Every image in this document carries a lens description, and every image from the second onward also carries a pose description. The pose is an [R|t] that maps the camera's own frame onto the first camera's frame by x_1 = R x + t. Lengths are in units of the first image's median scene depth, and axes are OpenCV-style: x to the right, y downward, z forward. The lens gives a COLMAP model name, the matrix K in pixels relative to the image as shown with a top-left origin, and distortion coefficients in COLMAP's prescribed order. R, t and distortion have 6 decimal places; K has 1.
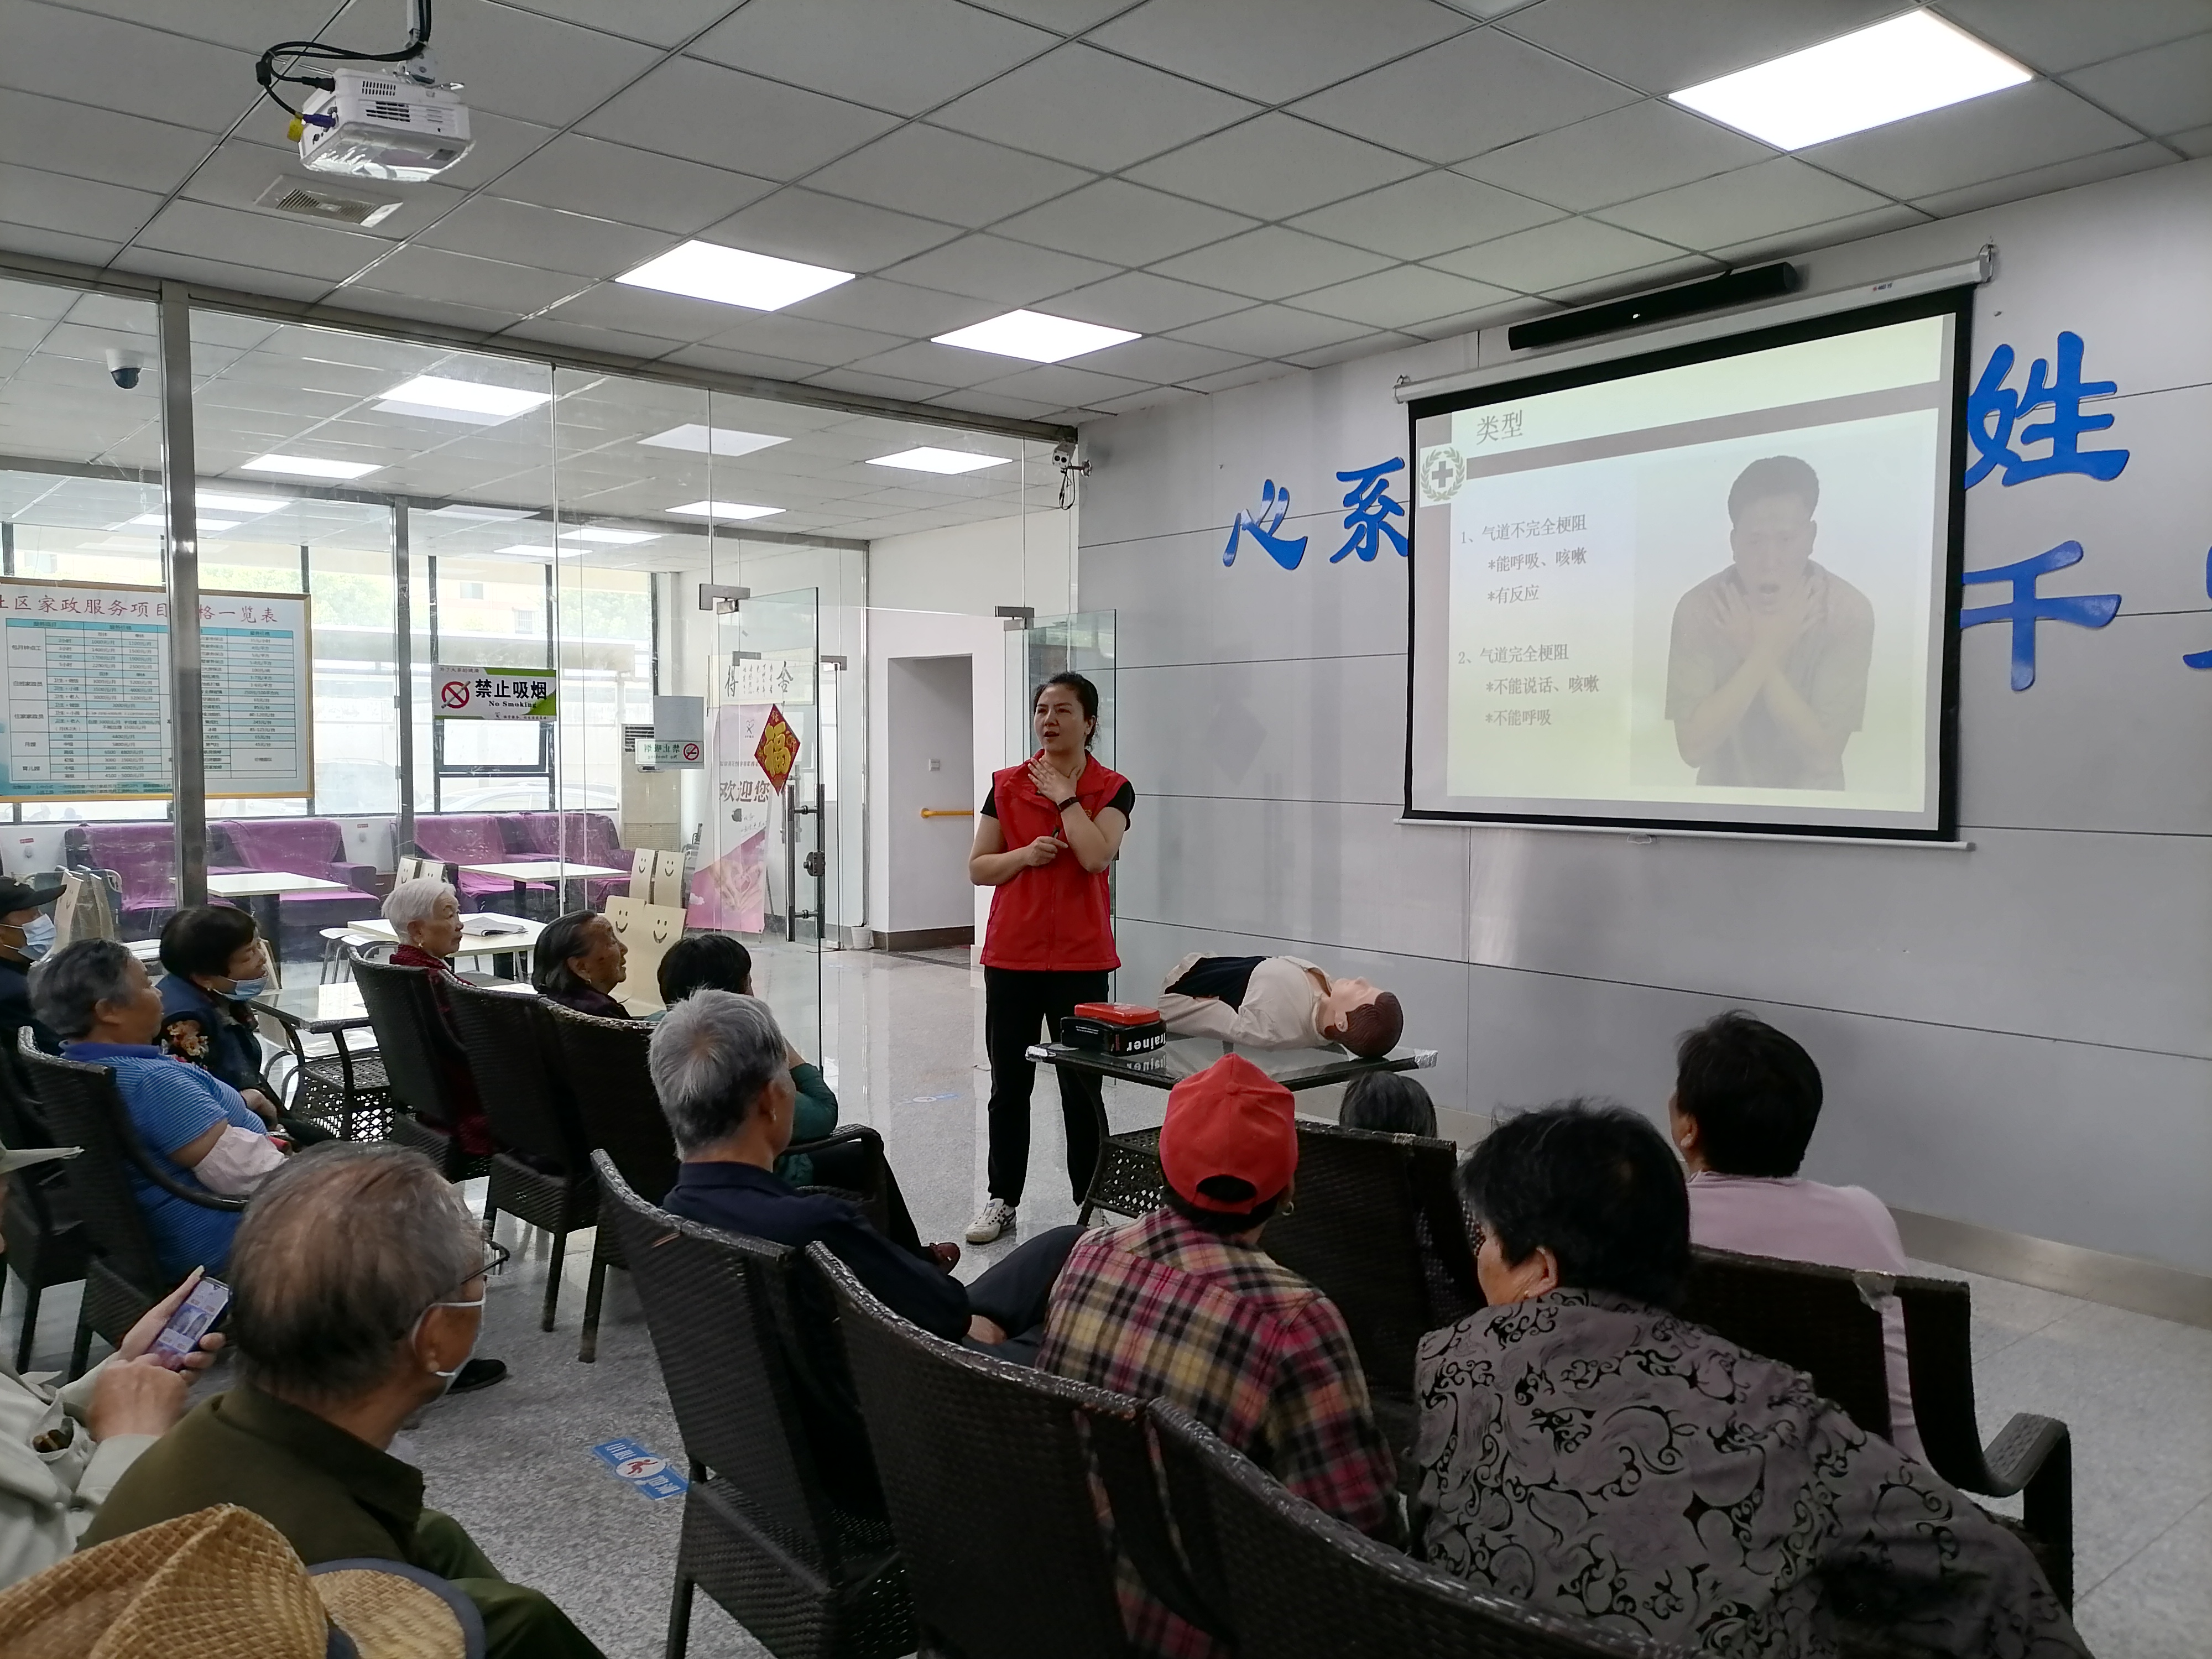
lens RADIAL K [[1673.9, 0, 1118.2], [0, 1673.9, 808.4], [0, 0, 1]] dist [0.053396, -0.028648]
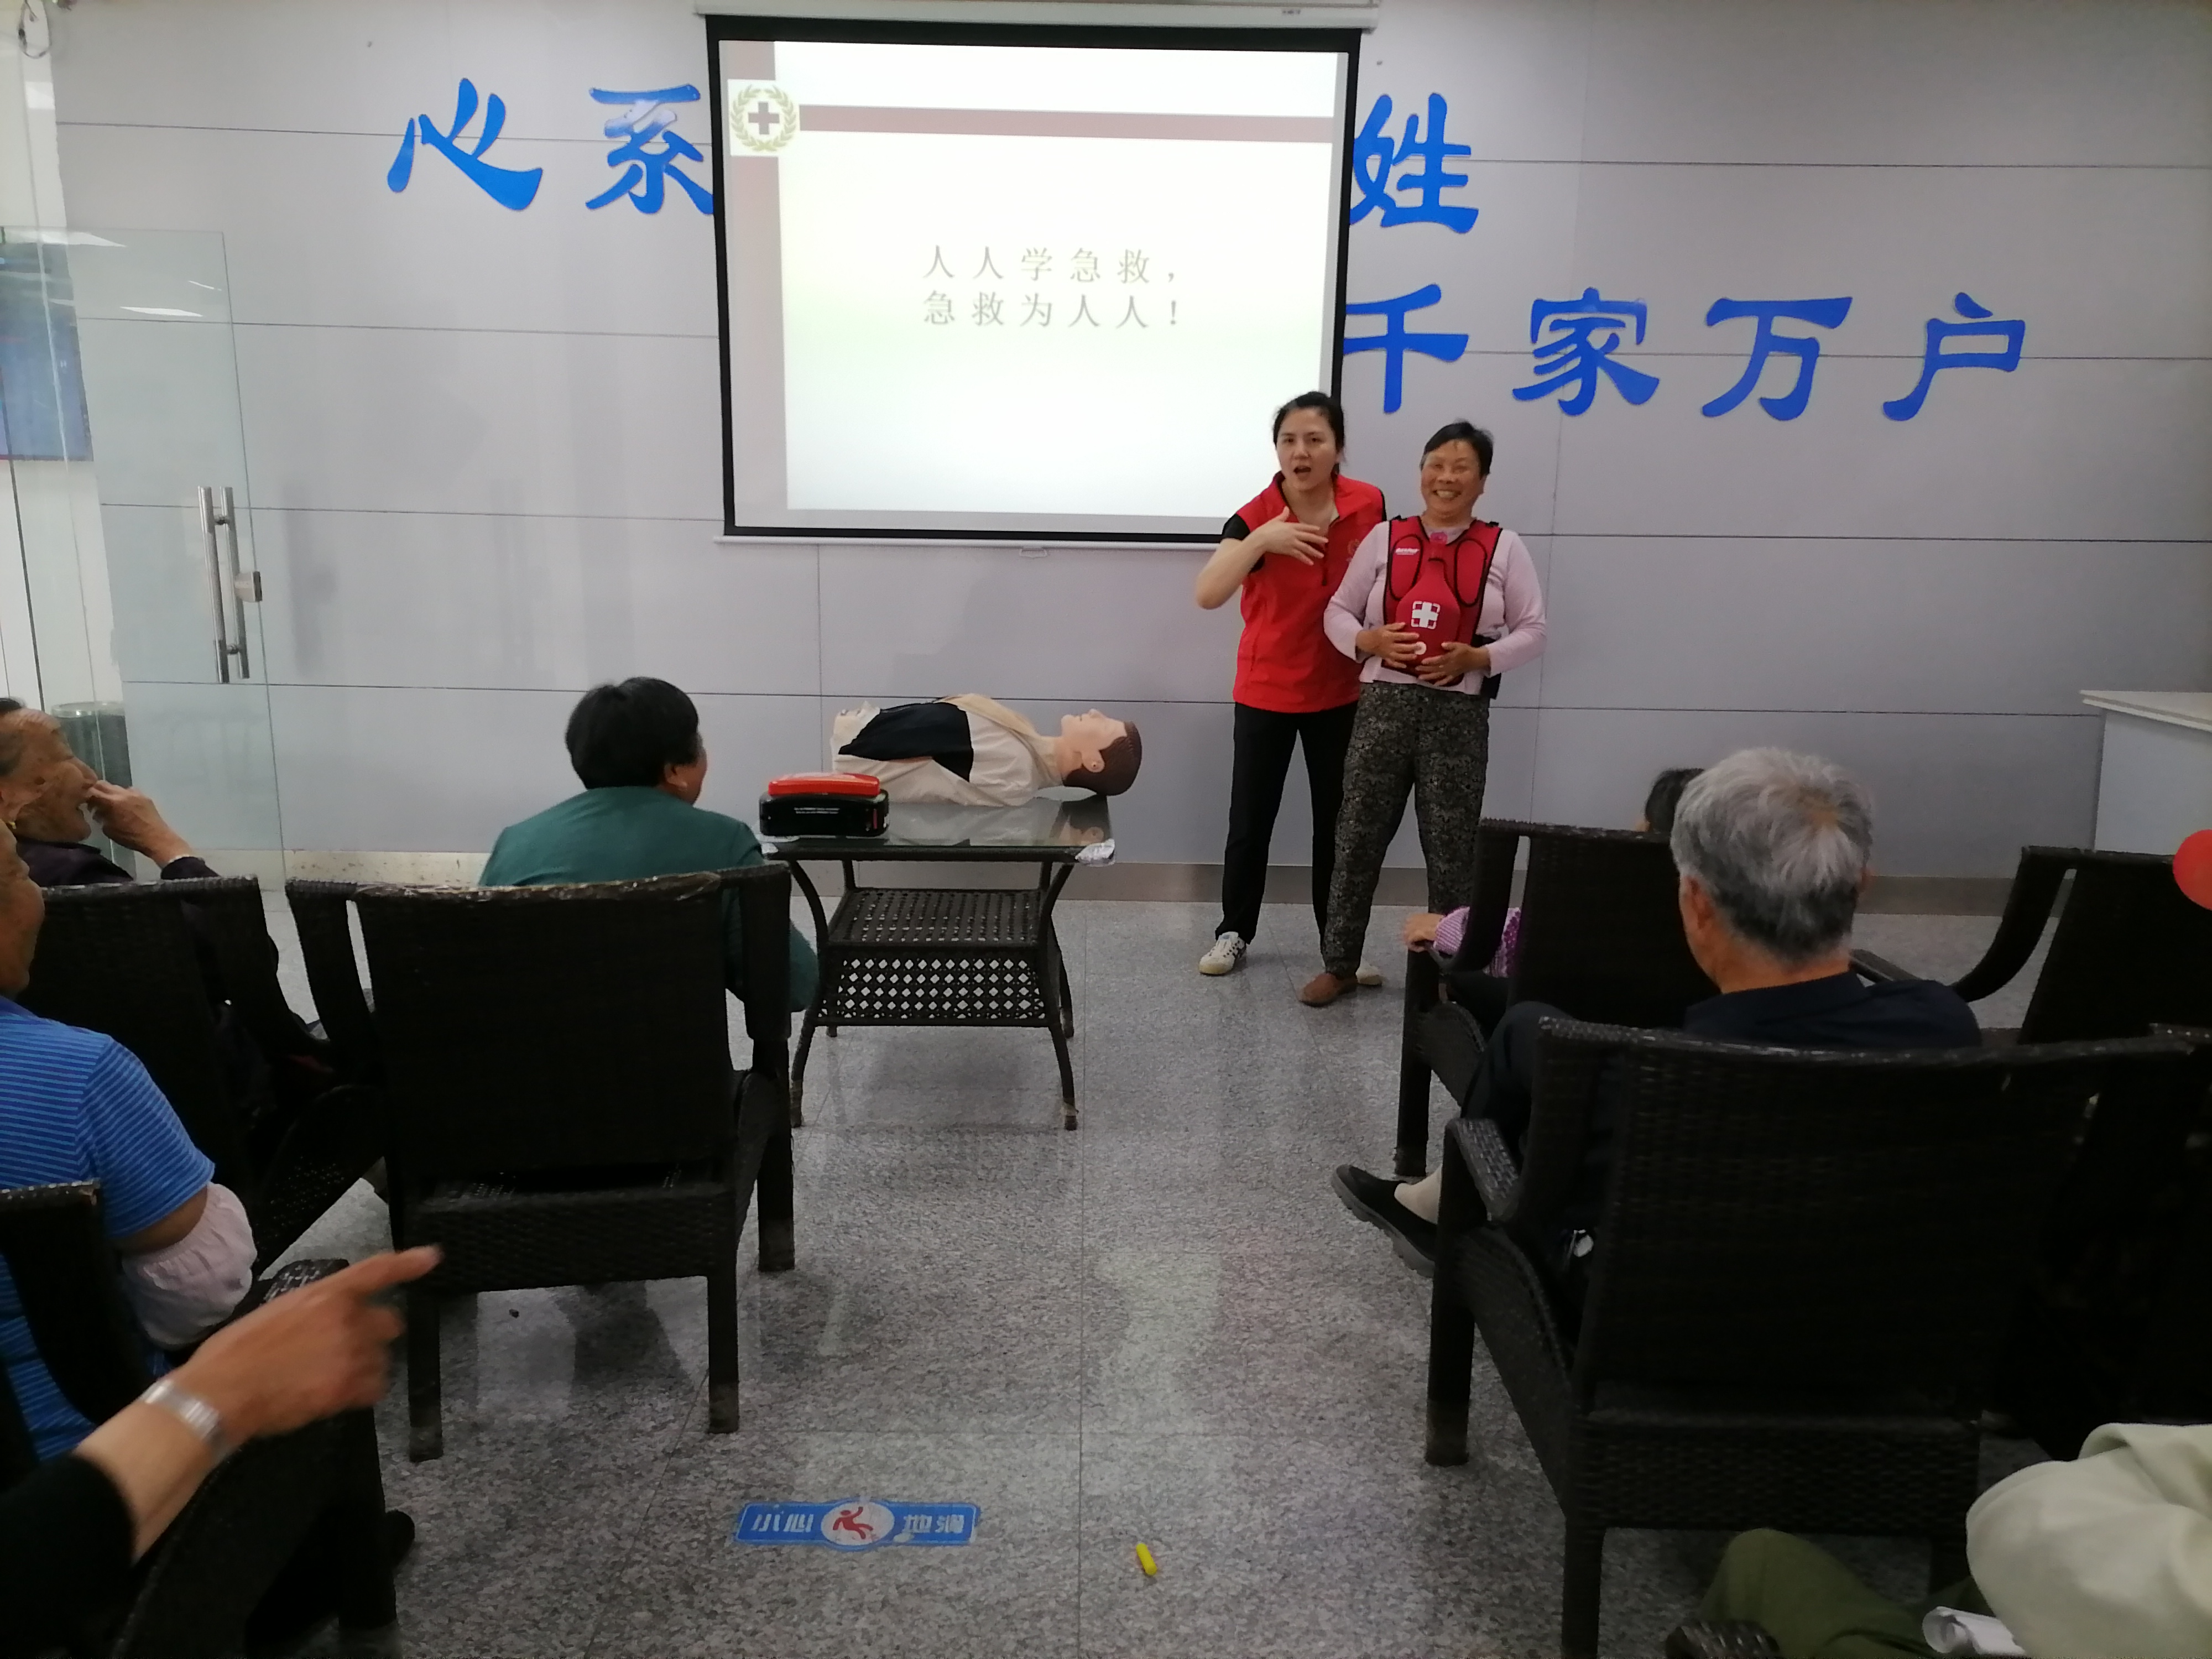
lens RADIAL K [[1673.9, 0, 1116.7], [0, 1673.9, 838.6], [0, 0, 1]] dist [0.053396, -0.028648]
pose [[0.626659, -0.175035, 0.759383, -0.397048], [0.014274, 0.976864, 0.213384, -0.023783], [-0.779163, -0.122879, 0.614659, 0.289970]]
